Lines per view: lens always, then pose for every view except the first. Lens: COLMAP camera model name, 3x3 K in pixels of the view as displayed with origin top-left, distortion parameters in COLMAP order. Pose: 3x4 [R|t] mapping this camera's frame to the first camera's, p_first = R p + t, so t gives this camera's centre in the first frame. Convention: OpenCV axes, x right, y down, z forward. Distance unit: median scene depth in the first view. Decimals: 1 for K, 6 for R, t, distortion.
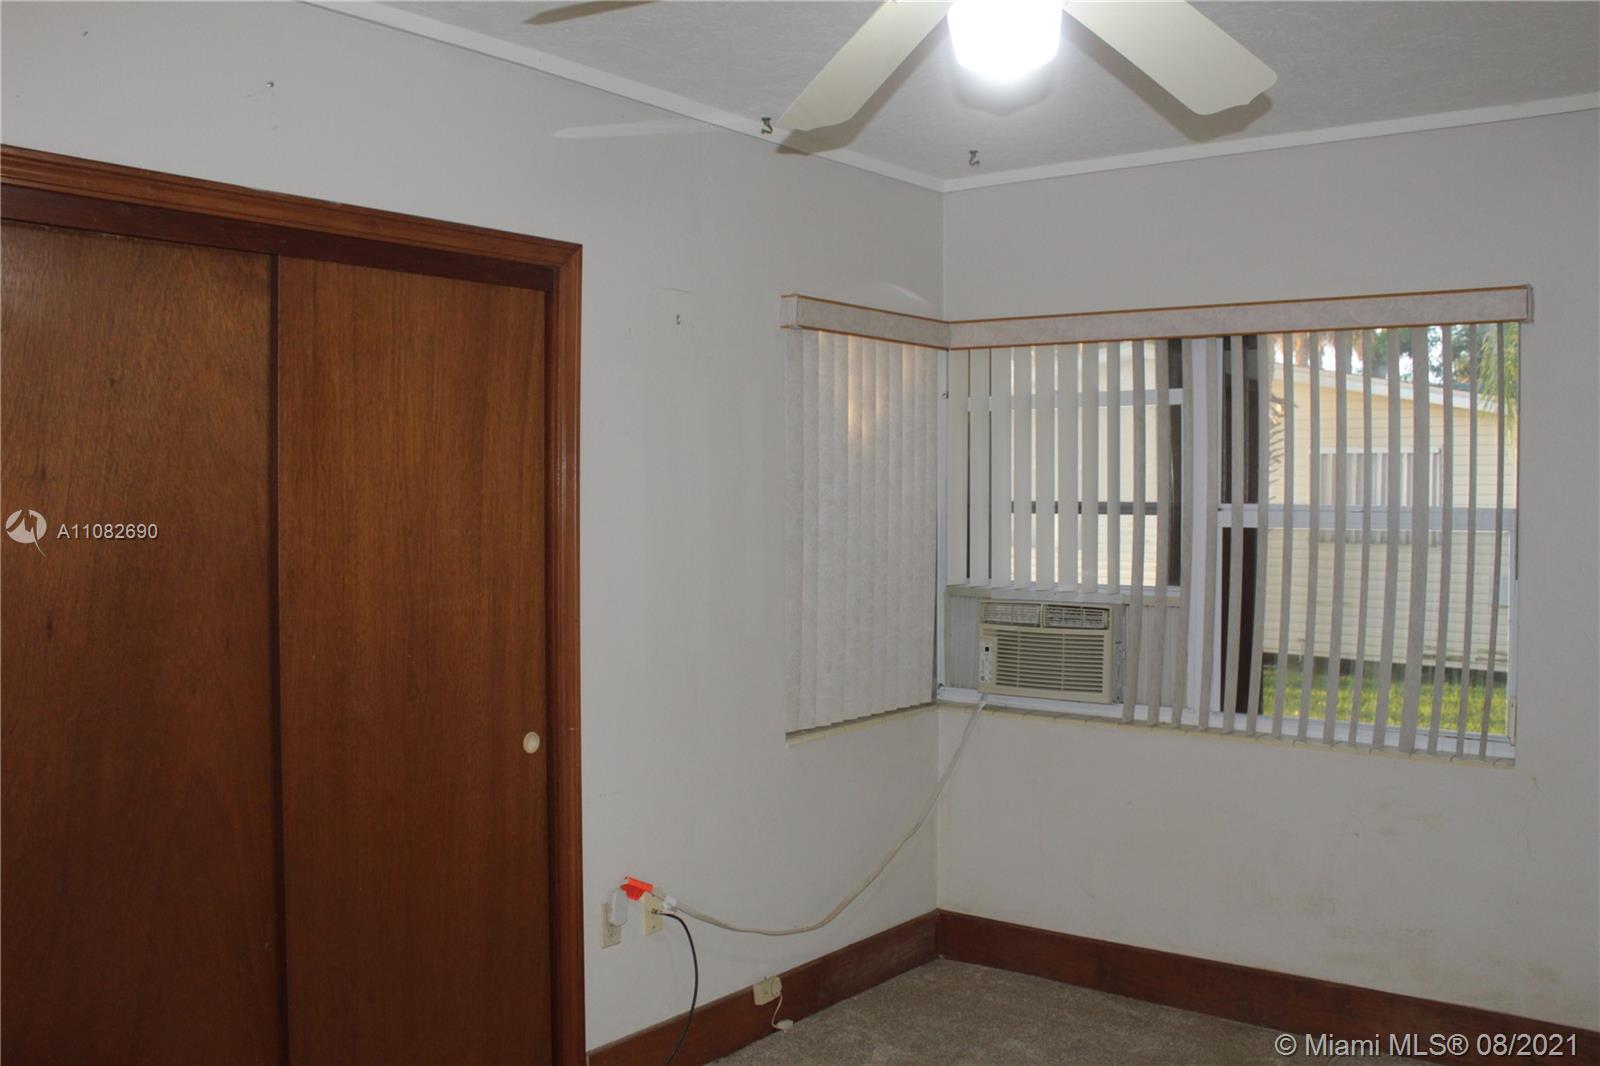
lens RADIAL K [[1548.3, 0, 800.0], [0, 1548.3, 533.0], [0, 0, 1]] dist [-0.003468, 0.014265]
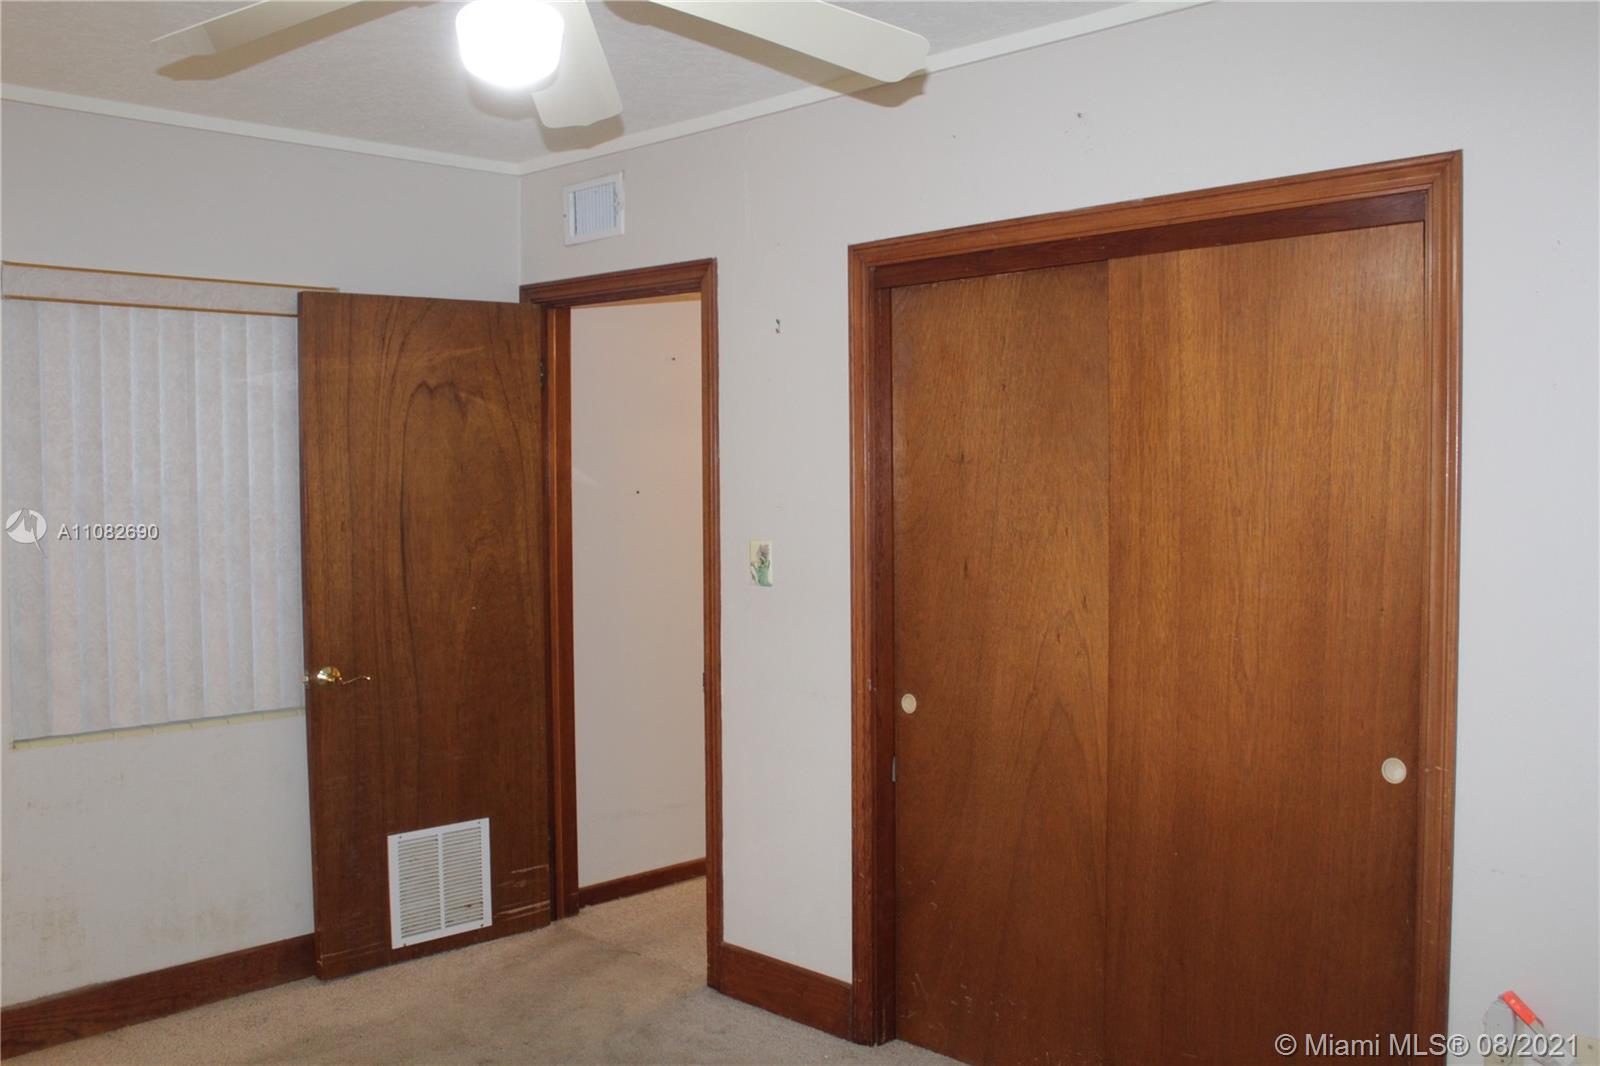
lens RADIAL K [[1548.3, 0, 800.0], [0, 1548.3, 533.0], [0, 0, 1]] dist [-0.003468, 0.014265]
pose [[-0.134753, 0.041305, -0.990018, 1.024748], [-0.021257, 0.998780, 0.044564, -0.033588], [0.990651, 0.027050, -0.133711, 1.178429]]
